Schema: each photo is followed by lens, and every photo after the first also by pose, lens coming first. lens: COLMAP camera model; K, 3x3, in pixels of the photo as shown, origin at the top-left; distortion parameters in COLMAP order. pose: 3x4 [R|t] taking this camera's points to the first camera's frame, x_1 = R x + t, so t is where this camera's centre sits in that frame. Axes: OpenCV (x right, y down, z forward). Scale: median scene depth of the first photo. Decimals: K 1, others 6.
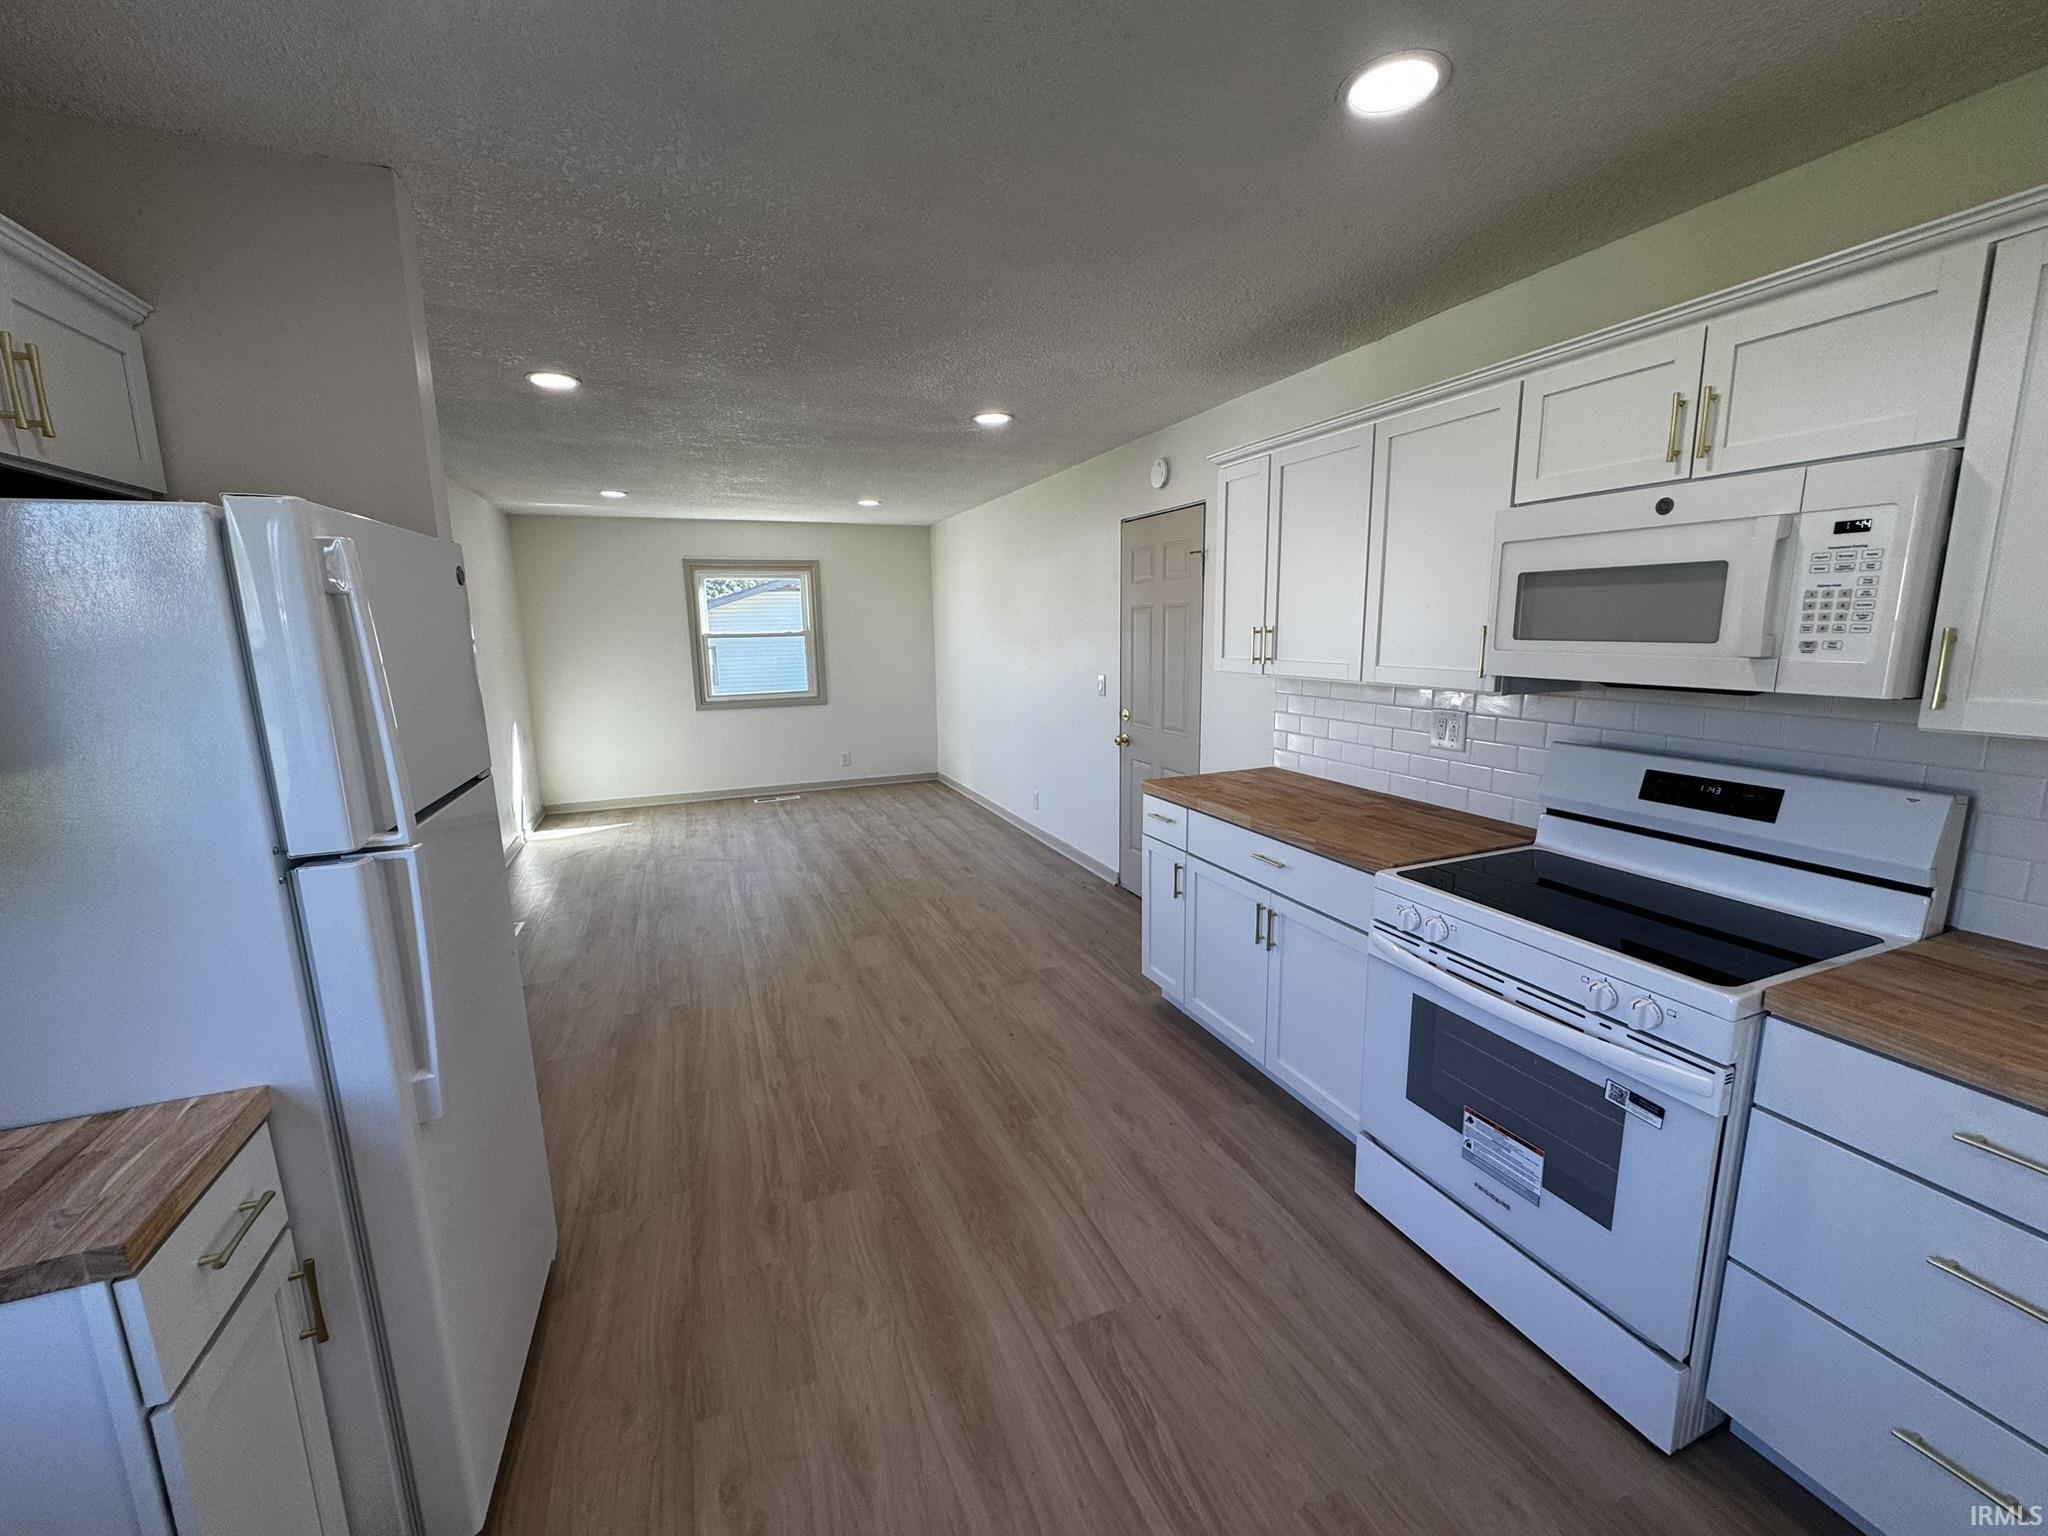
lens RADIAL K [[813.7, 0, 1021.9], [0, 813.7, 767.6], [0, 0, 1]] dist [-0.002477, -0.000696]
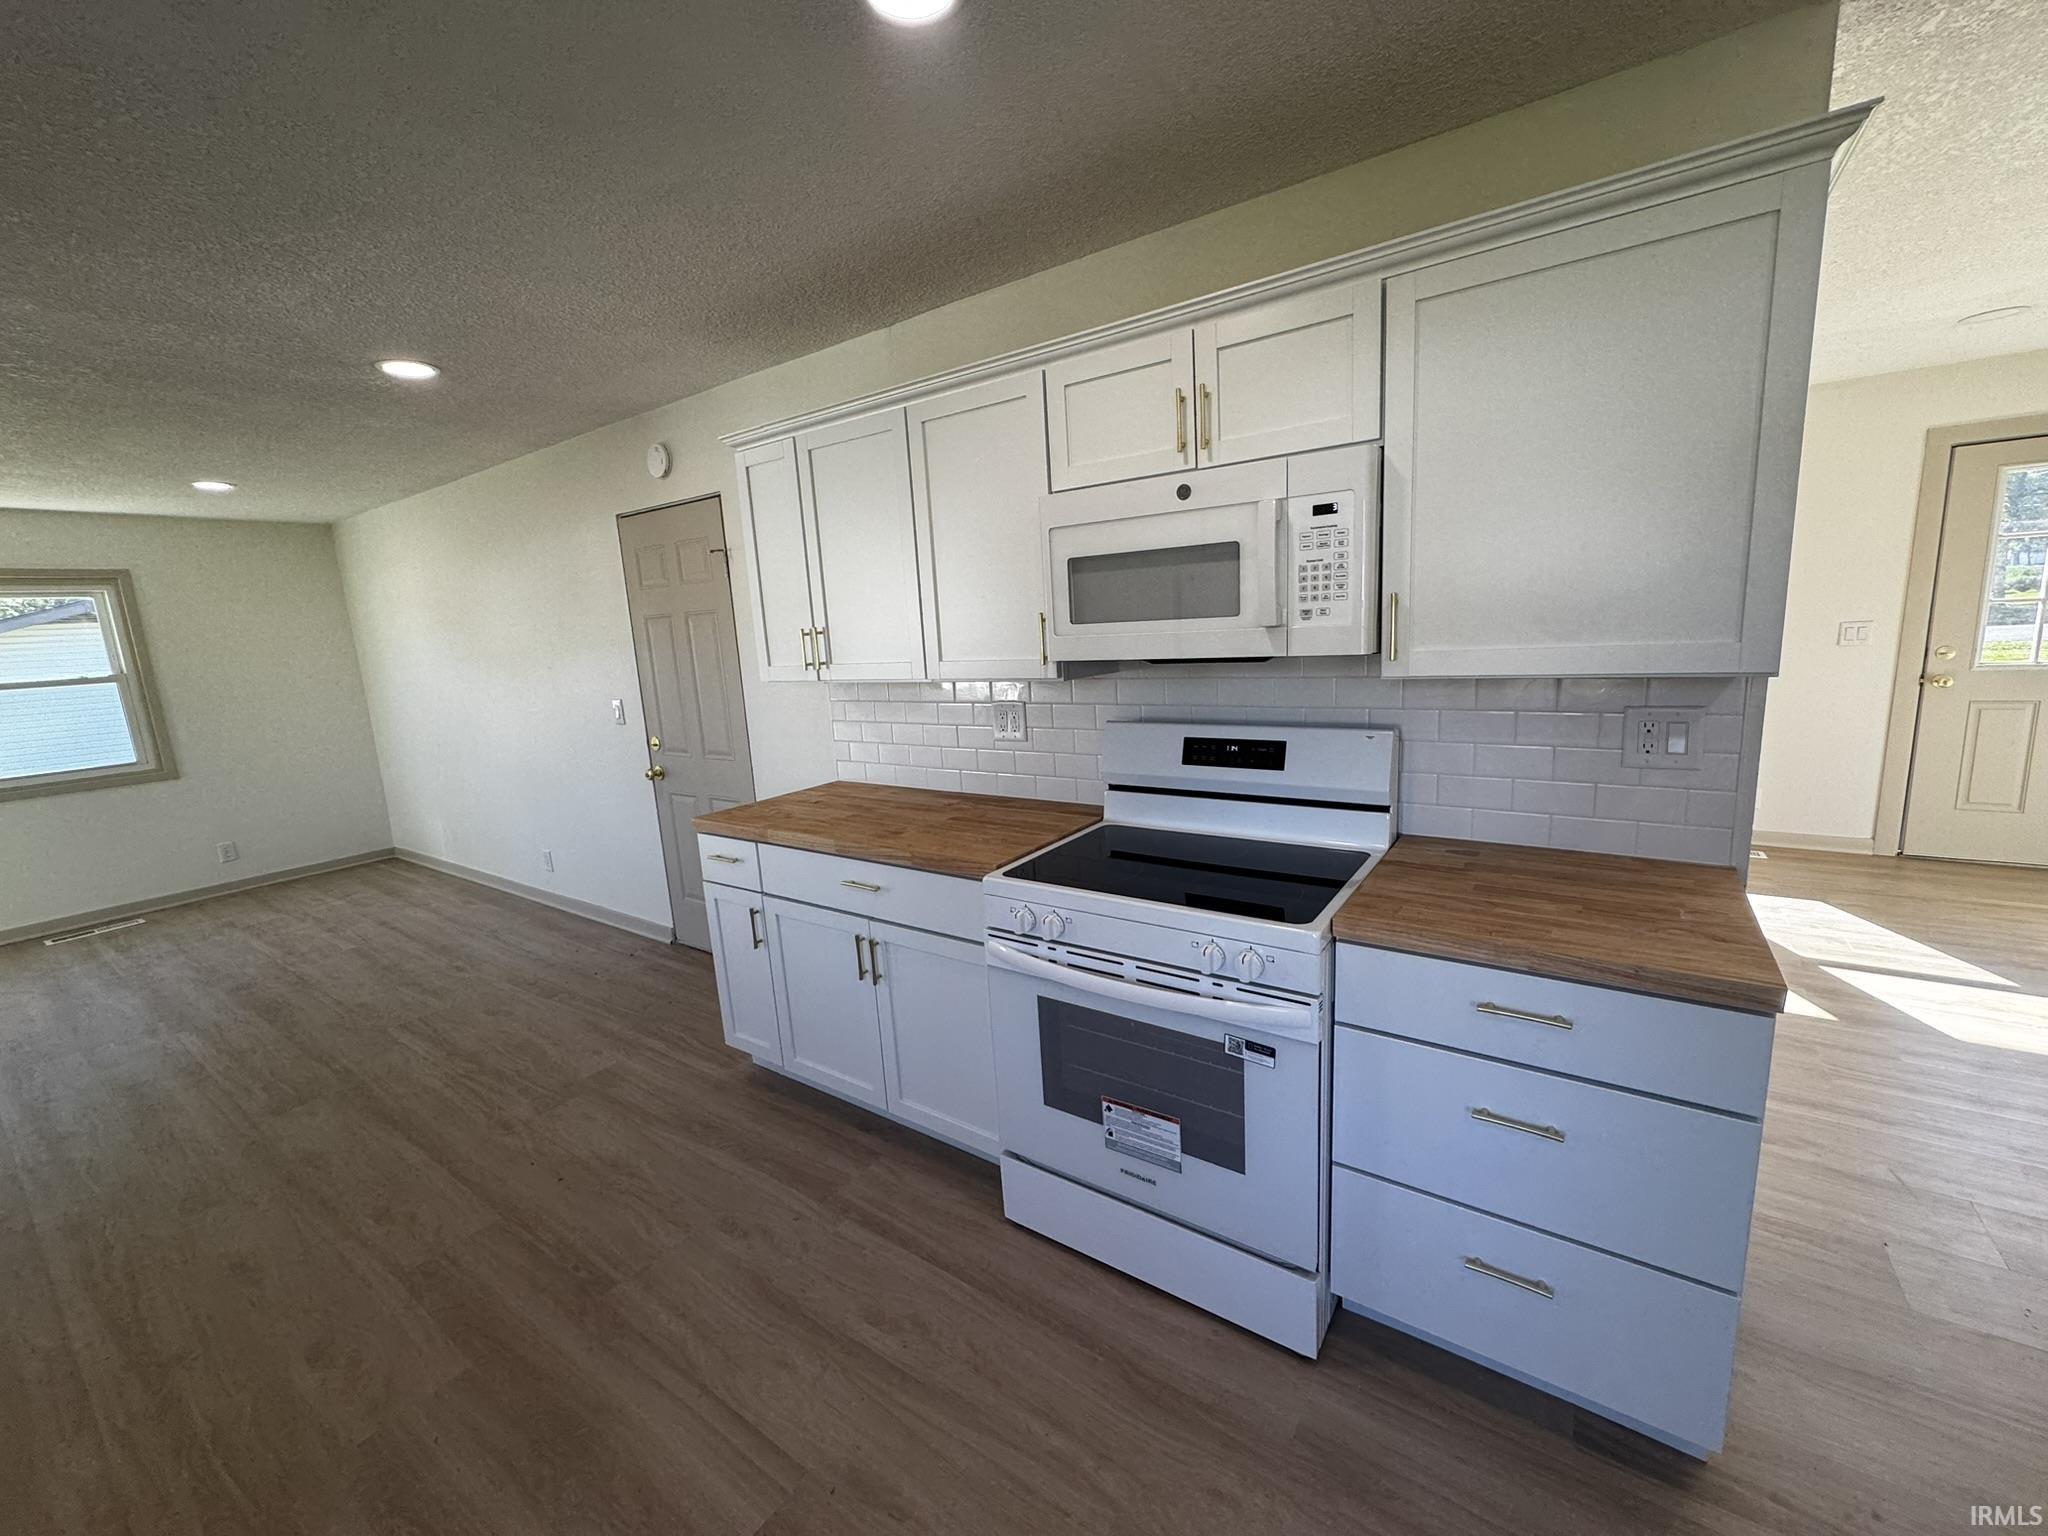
lens RADIAL K [[813.7, 0, 1021.9], [0, 813.7, 767.6], [0, 0, 1]] dist [-0.002477, -0.000696]
pose [[0.840533, -0.127050, 0.526653, -0.002521], [0.137495, 0.990311, 0.019463, -0.007013], [-0.524023, 0.056053, 0.849858, 0.146075]]
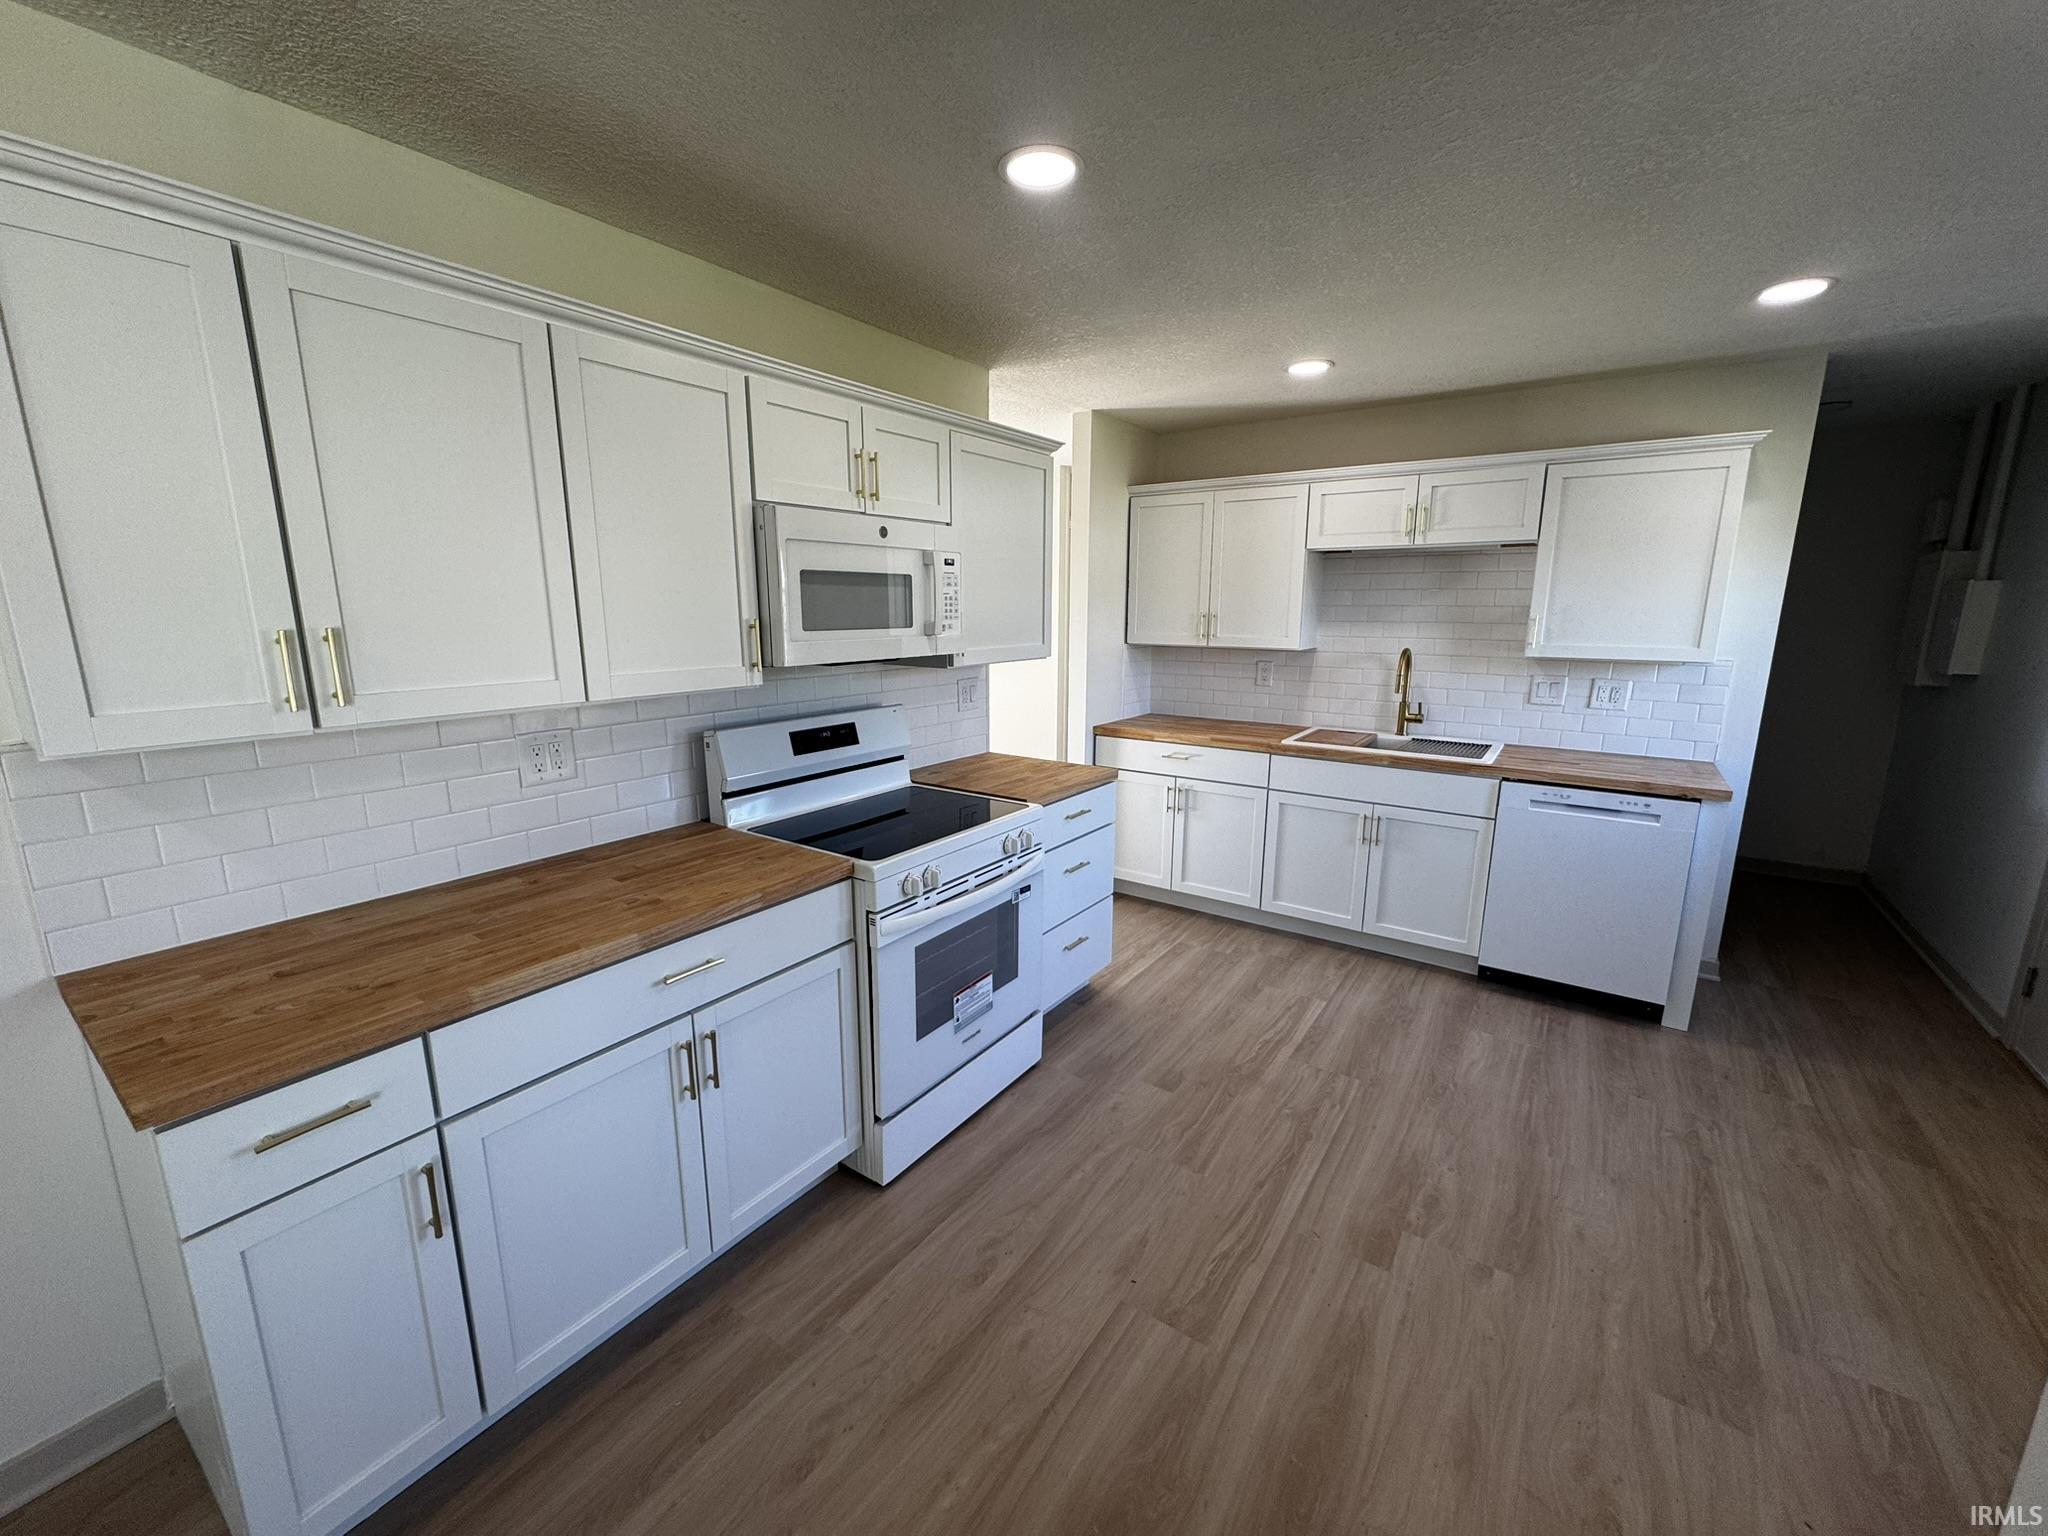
lens RADIAL K [[813.7, 0, 1021.9], [0, 813.7, 767.6], [0, 0, 1]] dist [-0.002477, -0.000696]
pose [[-0.541981, -0.152362, 0.826464, -0.387717], [0.154937, 0.948455, 0.276456, -0.194699], [-0.825985, 0.277884, -0.490438, 1.089698]]
